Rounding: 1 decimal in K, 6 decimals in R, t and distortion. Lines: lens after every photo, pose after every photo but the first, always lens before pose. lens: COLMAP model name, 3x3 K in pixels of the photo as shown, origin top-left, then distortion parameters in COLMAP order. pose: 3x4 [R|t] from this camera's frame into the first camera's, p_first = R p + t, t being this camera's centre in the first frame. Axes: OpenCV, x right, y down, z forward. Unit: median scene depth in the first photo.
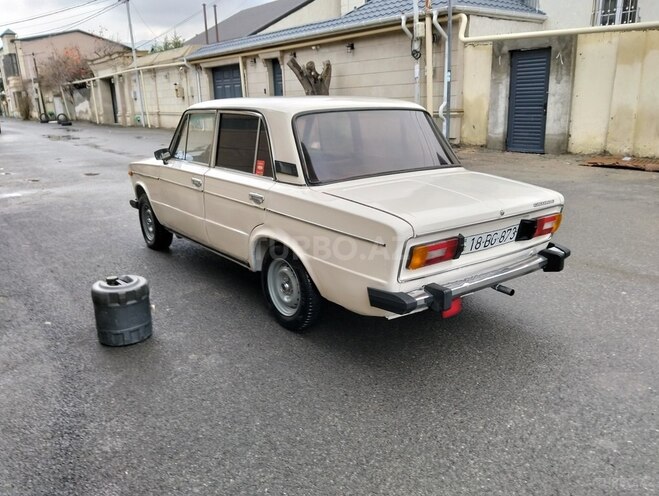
lens RADIAL K [[521.3, 0, 329.5], [0, 521.3, 248.0], [0, 0, 1]] dist [0.064802, -0.151849]
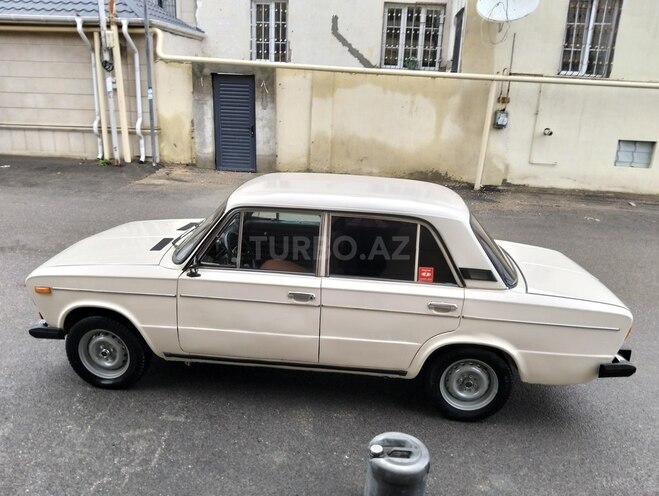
lens RADIAL K [[517.6, 0, 329.5], [0, 517.6, 248.0], [0, 0, 1]] dist [0.072297, -0.152656]
pose [[0.666558, -0.167618, 0.726364, -0.309232], [0.144674, 0.984954, 0.094528, -0.104197], [-0.731280, 0.042078, 0.680778, 0.152466]]
